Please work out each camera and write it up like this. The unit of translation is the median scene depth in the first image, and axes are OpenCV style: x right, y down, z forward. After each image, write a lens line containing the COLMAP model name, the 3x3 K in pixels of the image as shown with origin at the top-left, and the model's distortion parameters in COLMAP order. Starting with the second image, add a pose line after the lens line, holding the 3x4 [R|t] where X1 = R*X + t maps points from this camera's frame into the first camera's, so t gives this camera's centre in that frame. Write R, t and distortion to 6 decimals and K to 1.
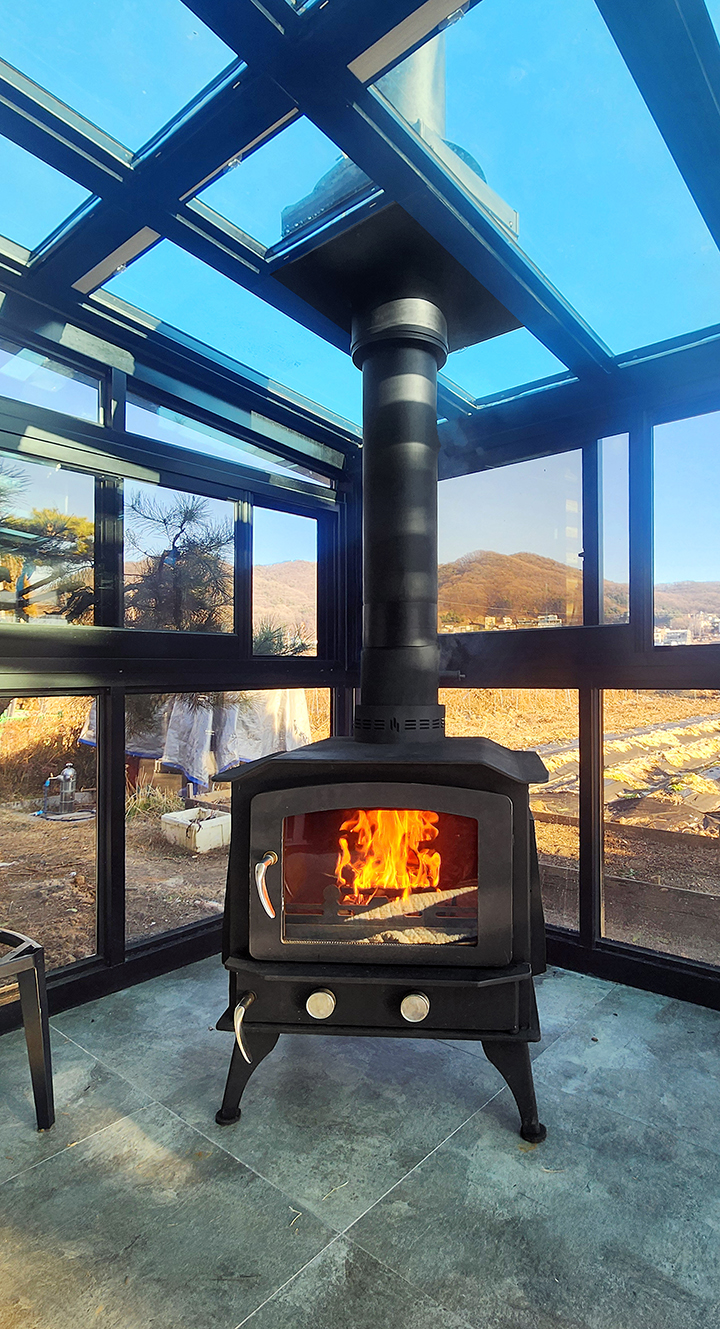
lens RADIAL K [[637.0, 0, 384.2], [0, 637.0, 671.4], [0, 0, 1]] dist [-0.000247, 0.001372]
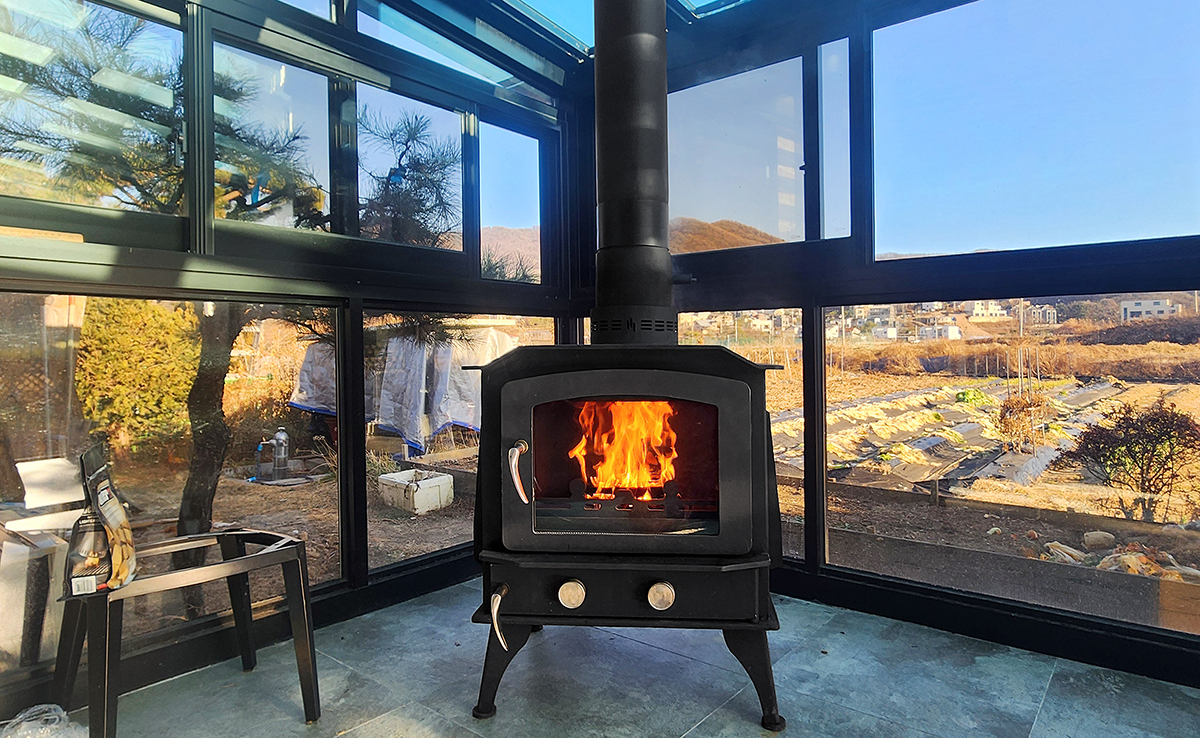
lens RADIAL K [[657.7, 0, 602.2], [0, 657.7, 381.7], [0, 0, 1]] dist [-0.000433, -0.001607]
pose [[0.998853, -0.039394, 0.027231, -0.052773], [0.038327, 0.998518, 0.038627, 0.110168], [-0.028713, -0.037539, 0.998883, -0.047609]]
